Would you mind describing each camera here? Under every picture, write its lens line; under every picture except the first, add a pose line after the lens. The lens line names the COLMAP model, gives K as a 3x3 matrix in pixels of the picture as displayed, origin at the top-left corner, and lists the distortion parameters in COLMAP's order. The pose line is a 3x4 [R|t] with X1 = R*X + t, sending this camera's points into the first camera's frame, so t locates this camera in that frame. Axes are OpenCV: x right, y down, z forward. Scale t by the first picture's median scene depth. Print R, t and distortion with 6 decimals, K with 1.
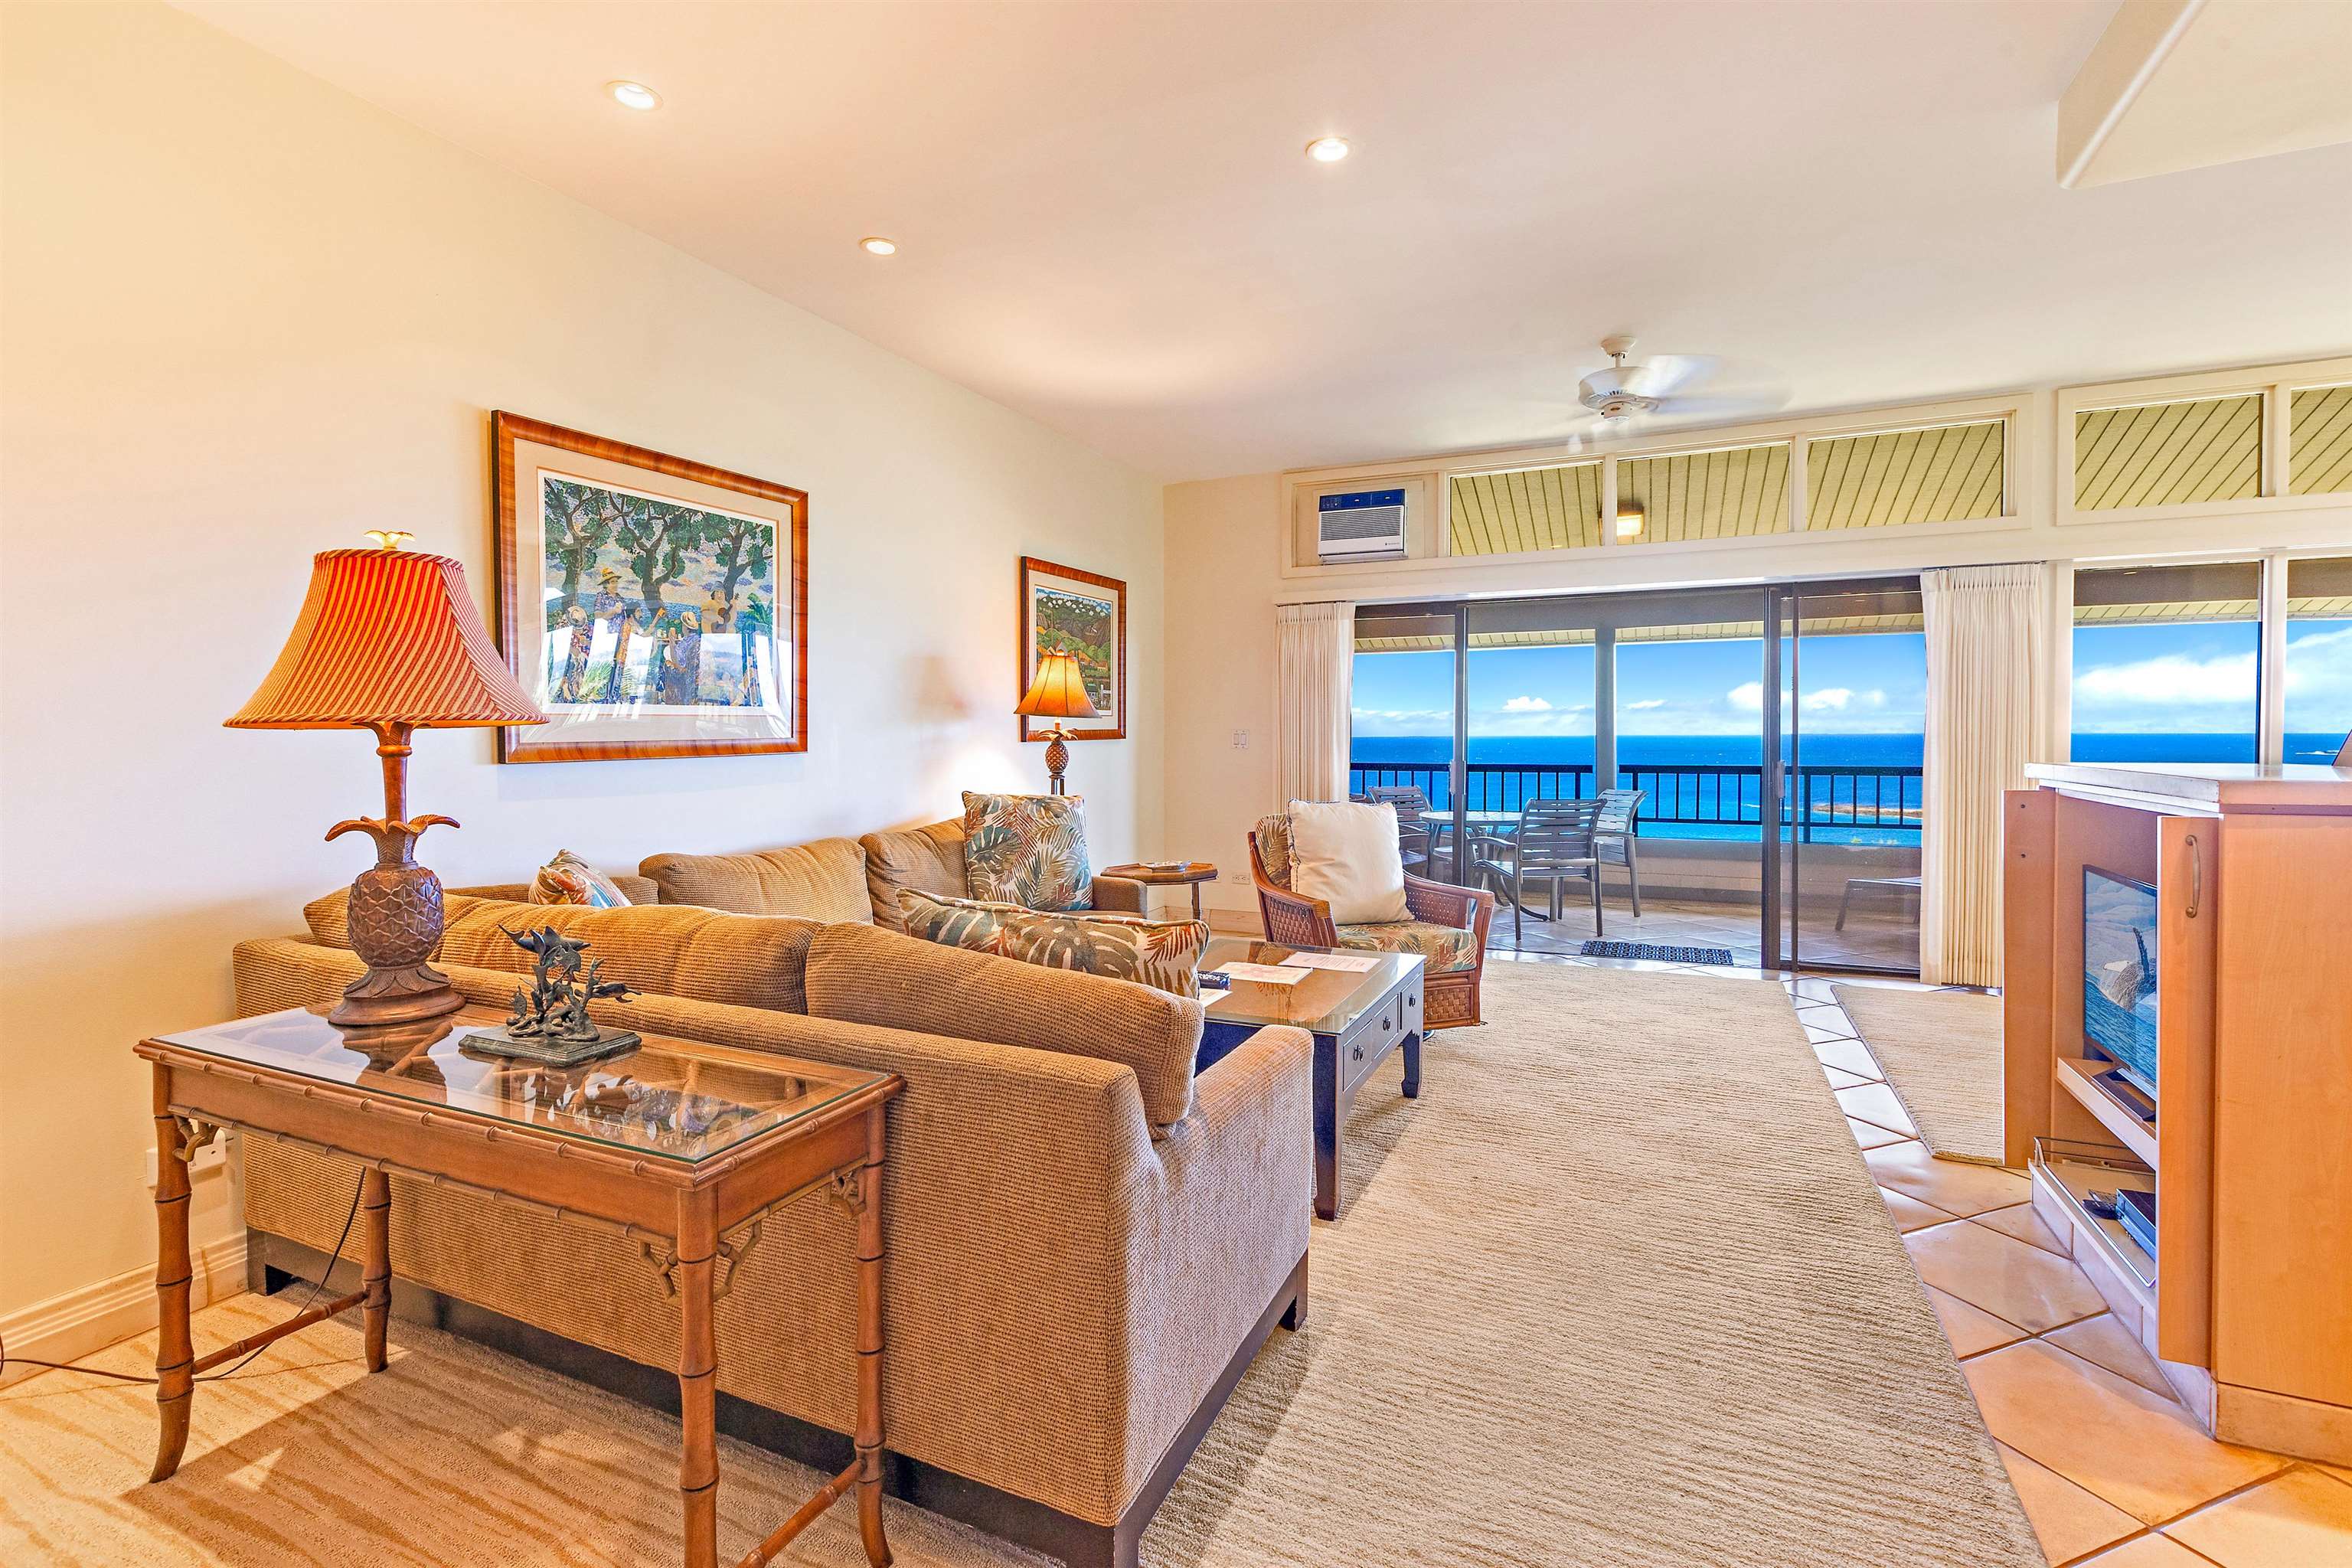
lens RADIAL K [[1092.7, 0, 1162.9], [0, 1092.7, 763.6], [0, 0, 1]] dist [-0.003484, 0.002282]
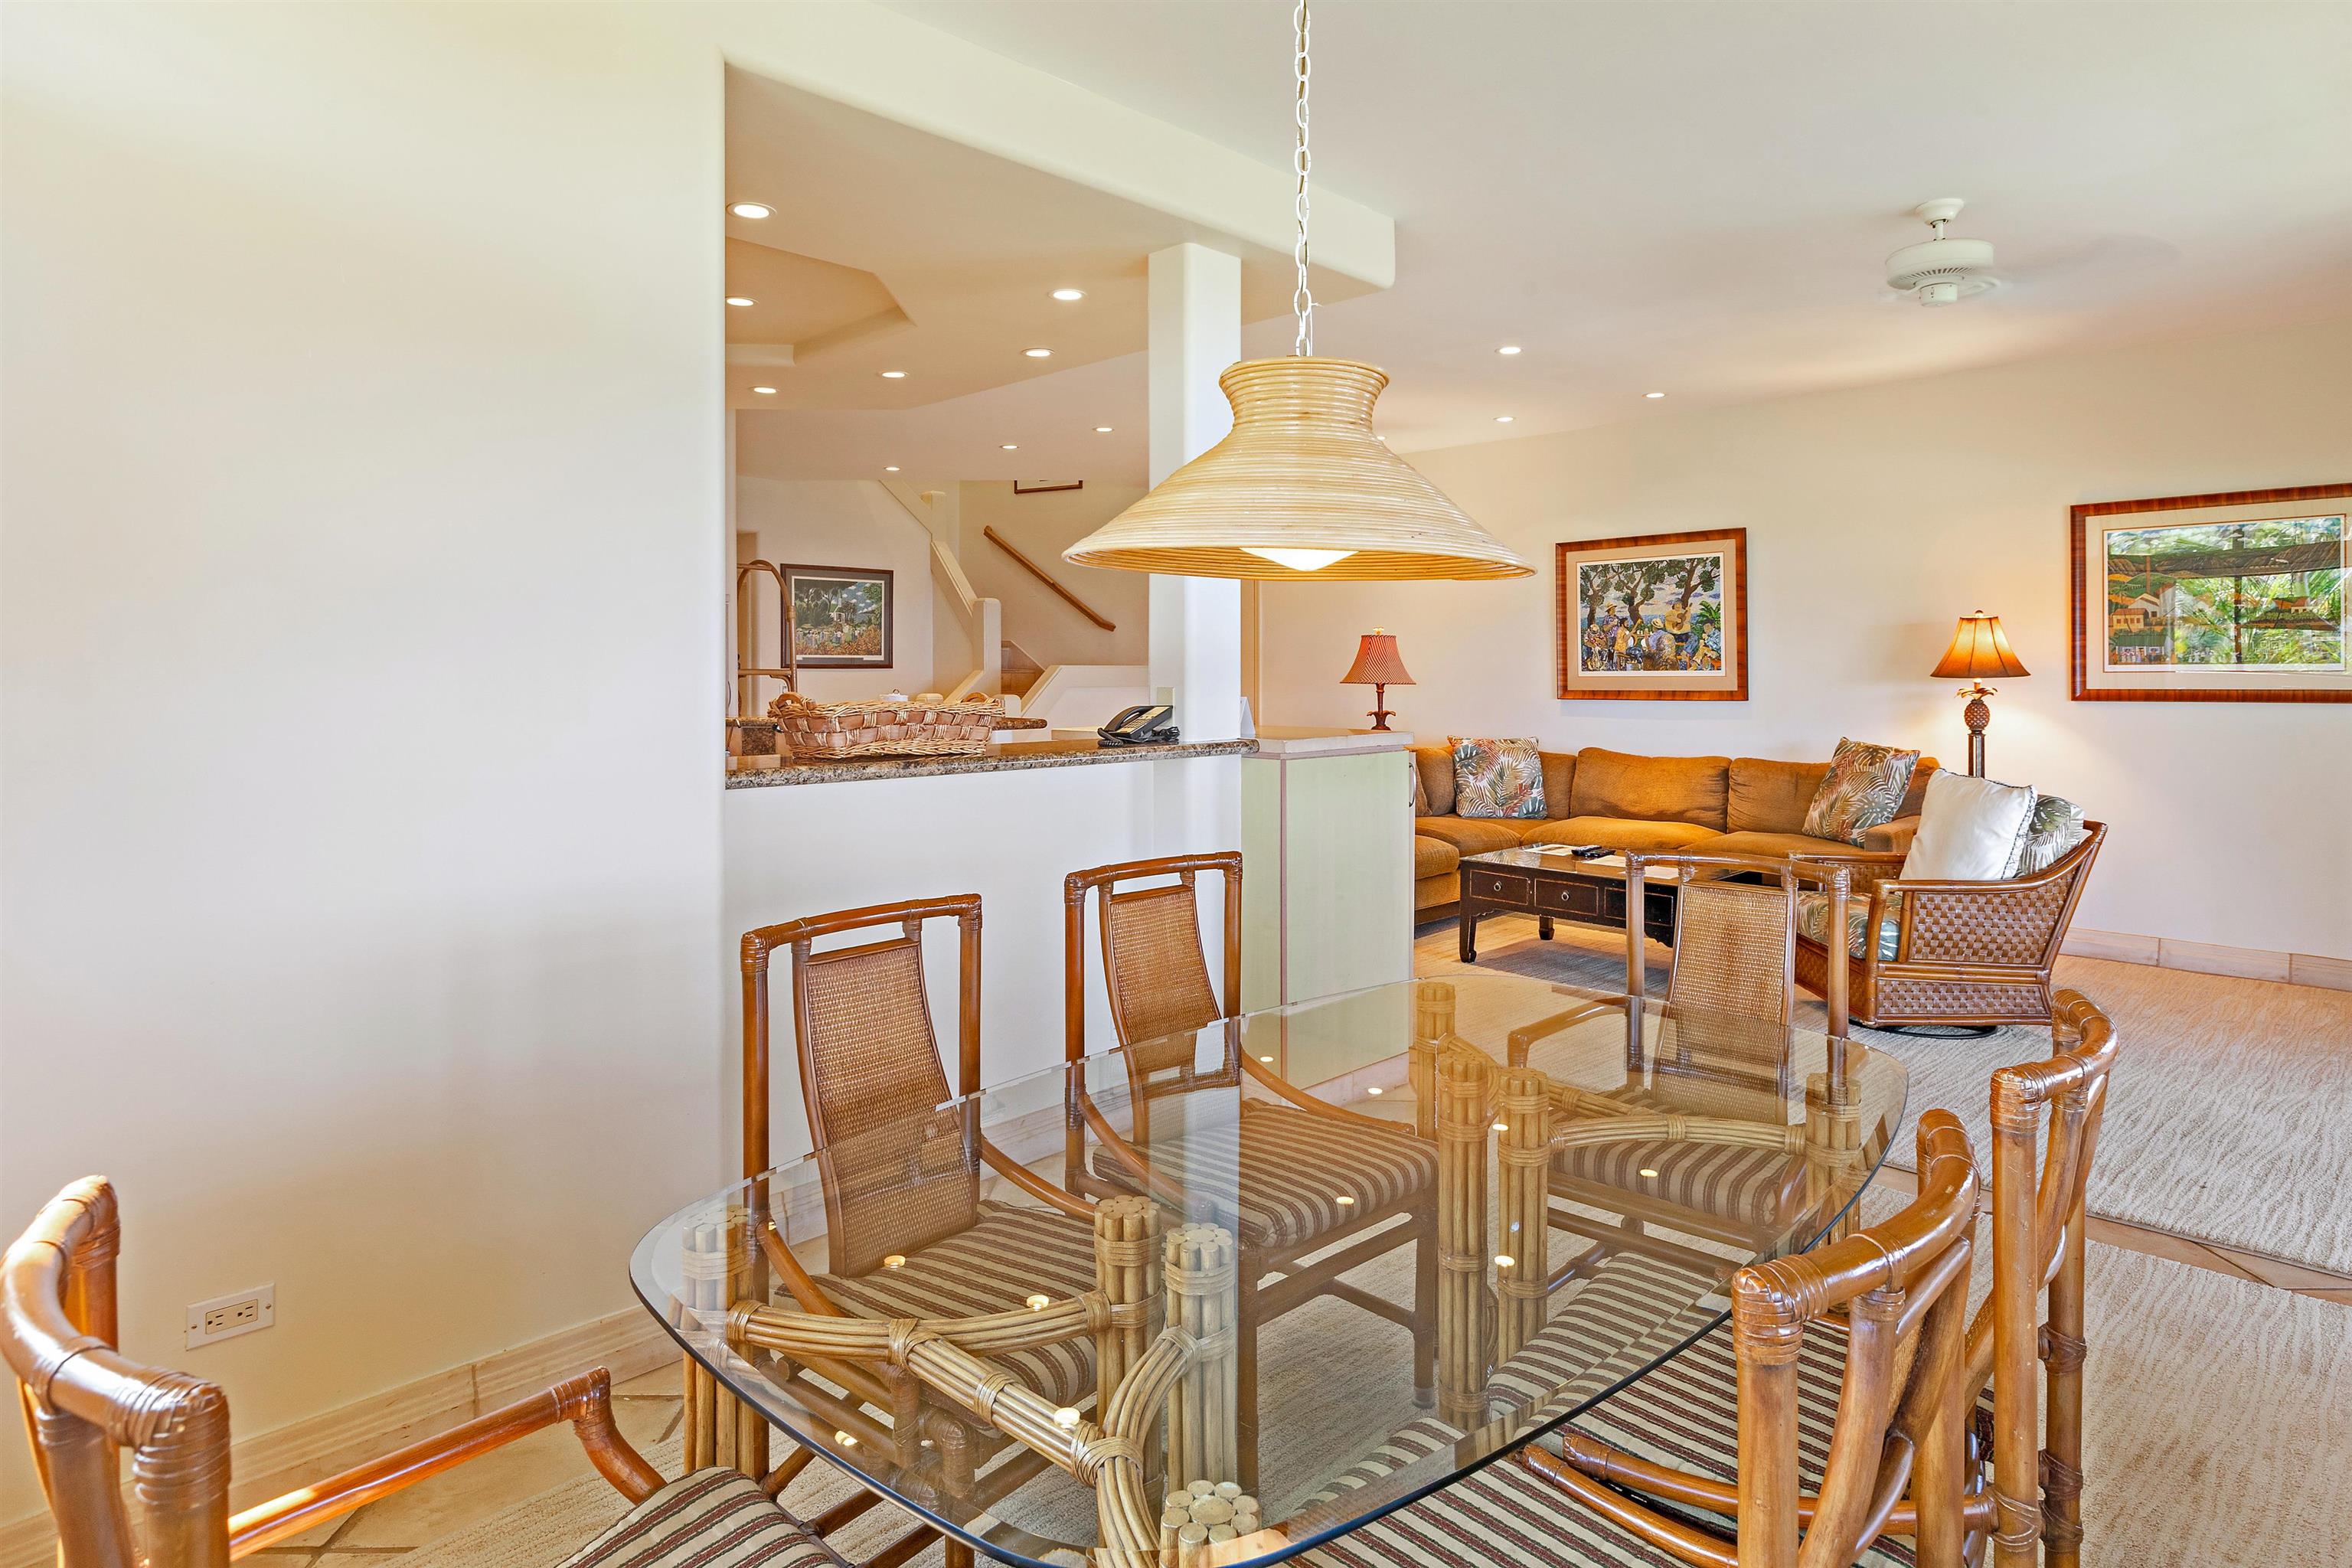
lens RADIAL K [[1306.1, 0, 1209.1], [0, 1306.1, 684.5], [0, 0, 1]] dist [-0.005364, 0.004442]
pose [[-0.347727, 0.015855, -0.937462, 1.408079], [-0.024259, 0.999370, 0.025900, -0.053126], [0.937282, 0.031748, -0.347123, 0.817020]]
